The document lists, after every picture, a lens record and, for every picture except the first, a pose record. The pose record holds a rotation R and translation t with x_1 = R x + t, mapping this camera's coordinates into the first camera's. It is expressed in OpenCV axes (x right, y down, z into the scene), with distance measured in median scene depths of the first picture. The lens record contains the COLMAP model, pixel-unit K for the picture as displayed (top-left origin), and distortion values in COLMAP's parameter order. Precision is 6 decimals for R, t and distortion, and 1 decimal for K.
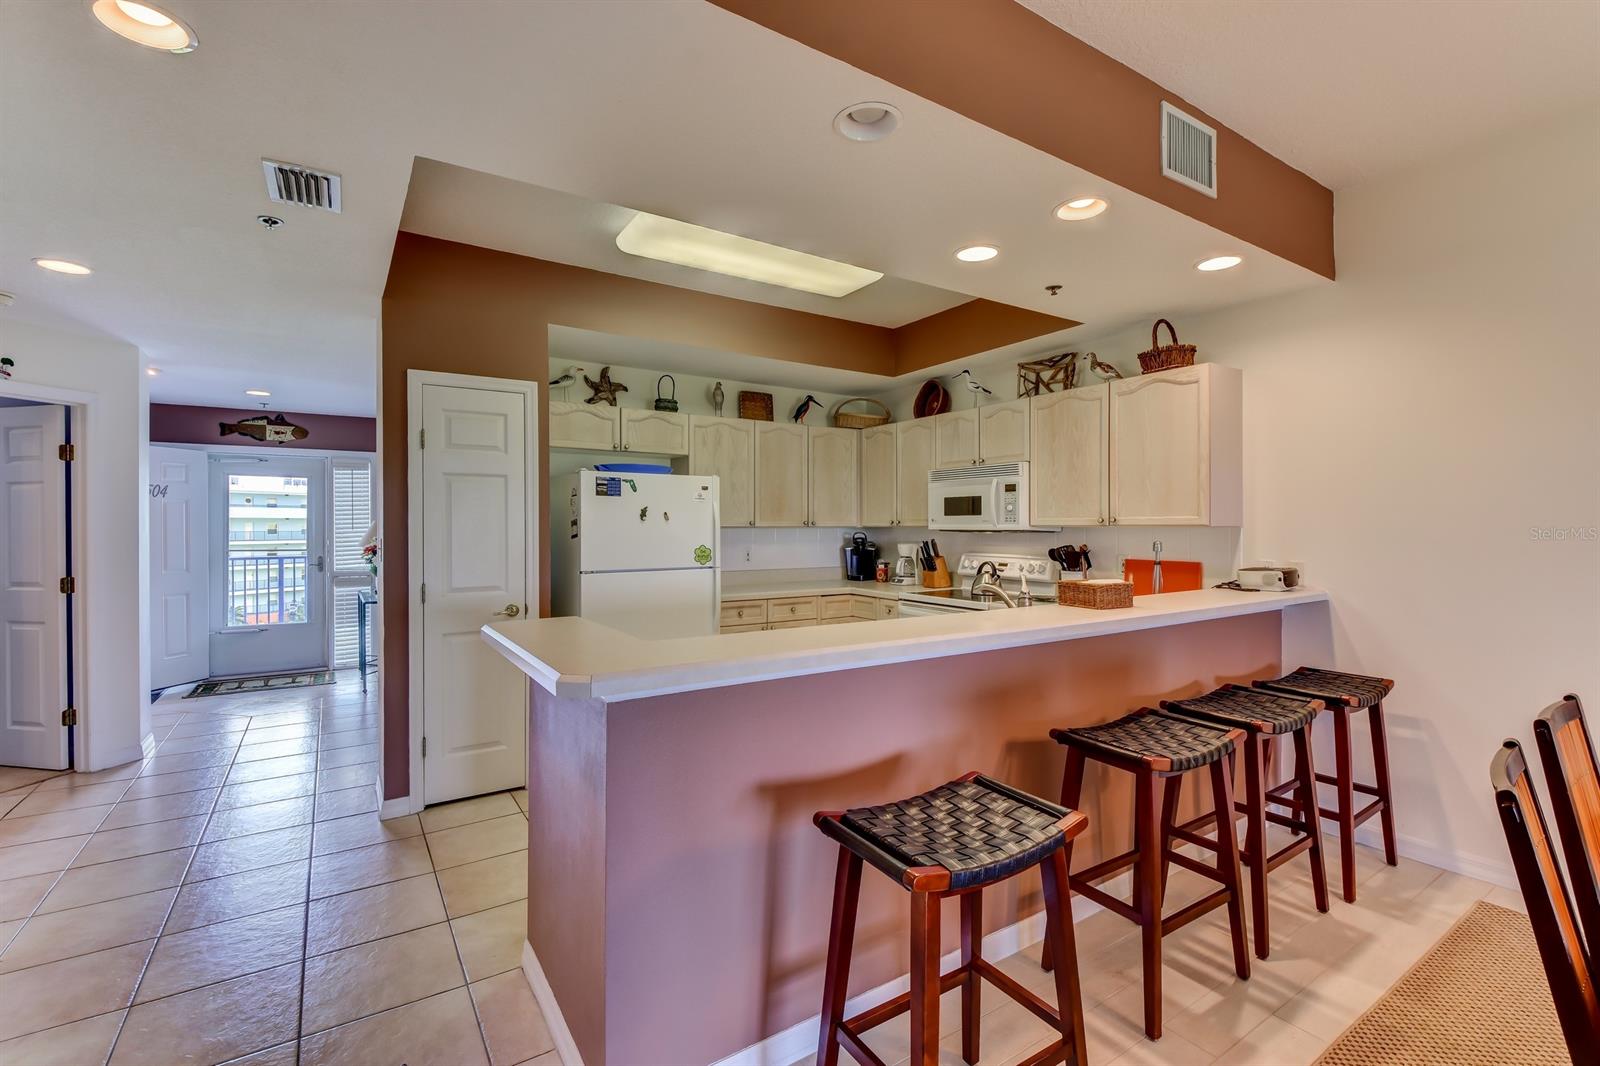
lens RADIAL K [[706.6, 0, 790.9], [0, 706.6, 528.9], [0, 0, 1]] dist [0.001273, -0.007585]
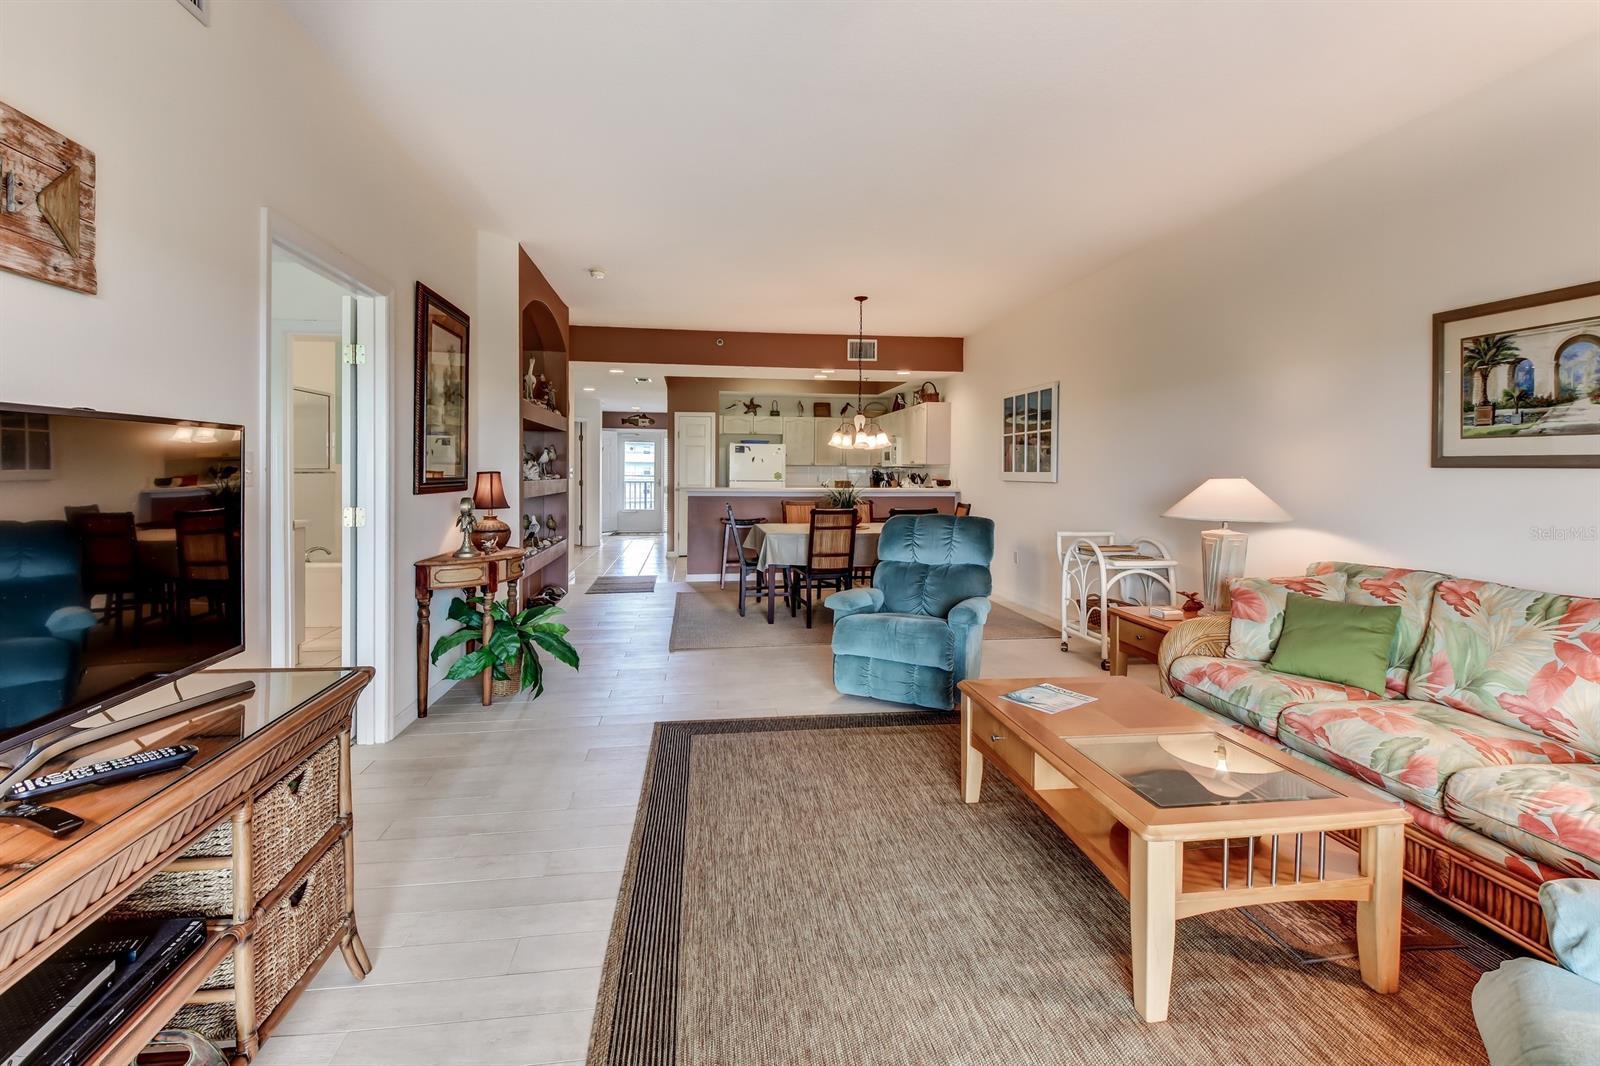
lens RADIAL K [[706.6, 0, 796.4], [0, 706.6, 479.6], [0, 0, 1]] dist [0.001273, -0.007585]
pose [[0.909735, 0.013409, -0.414973, 0.939567], [-0.010170, 0.999898, 0.010014, 0.024852], [0.415065, -0.004890, 0.909778, -1.214714]]
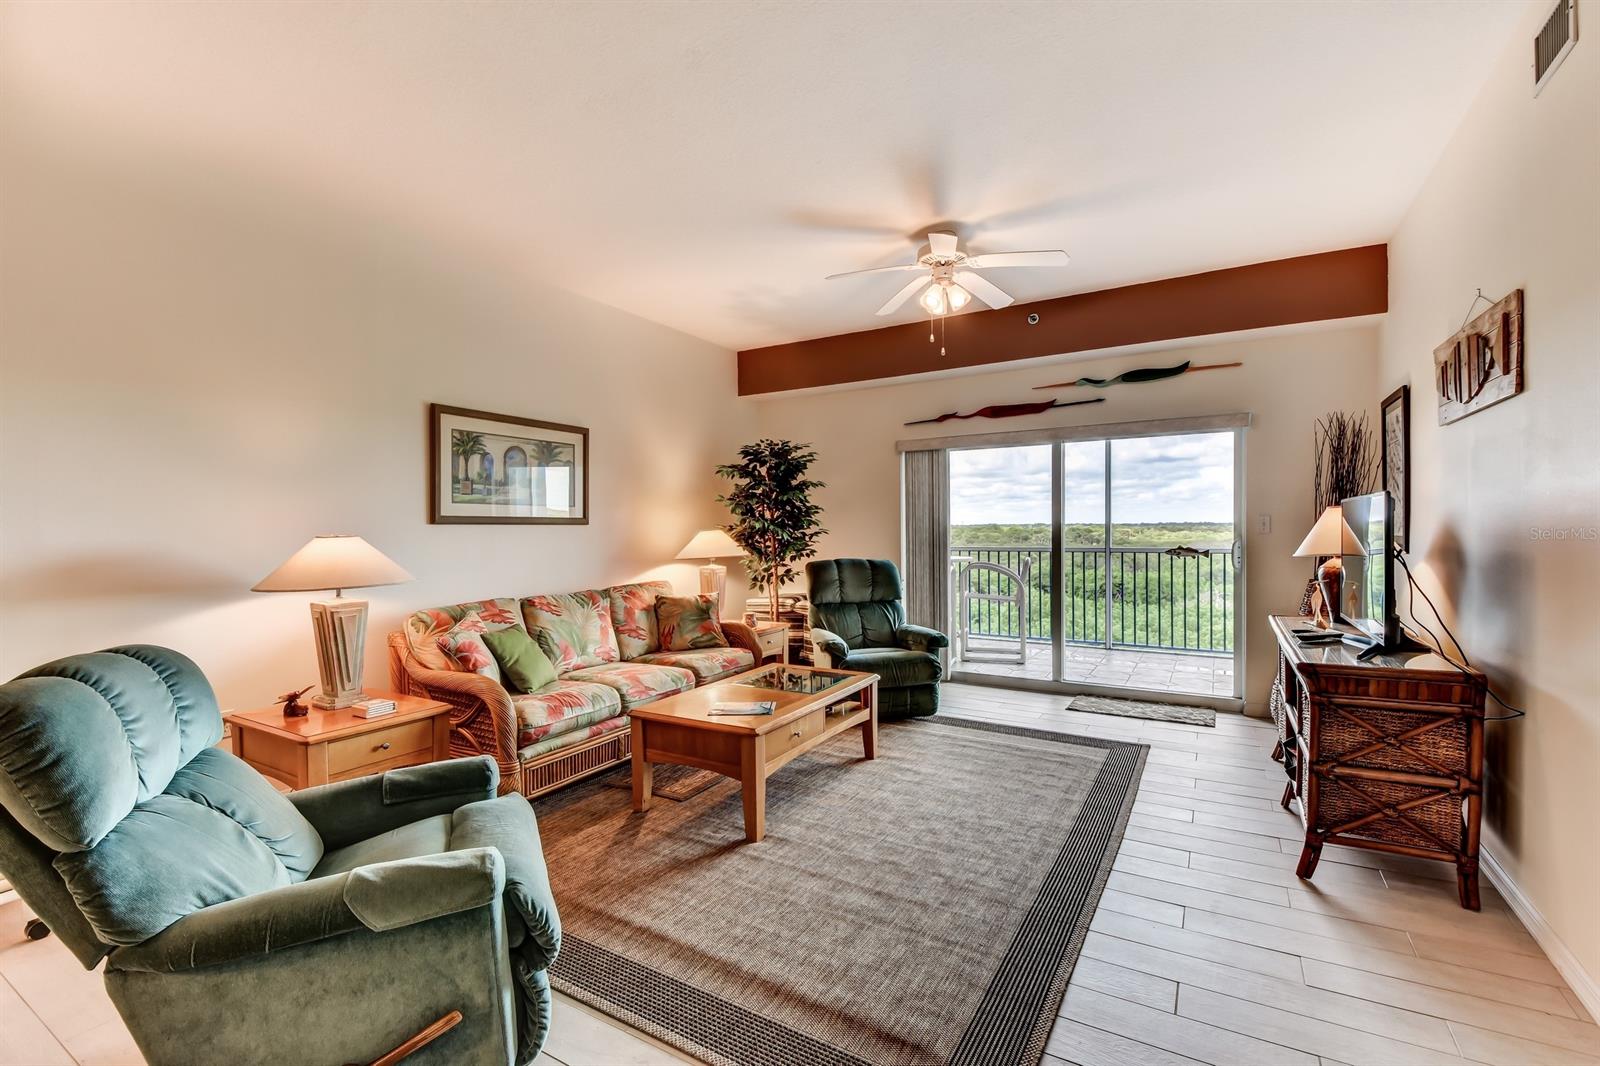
lens RADIAL K [[706.6, 0, 804.8], [0, 706.6, 539.6], [0, 0, 1]] dist [0.001273, -0.007585]
pose [[-0.452740, -0.006240, 0.891621, 0.235421], [0.016700, 0.999741, 0.015477, 0.026995], [-0.891486, 0.021897, -0.452518, -0.351889]]
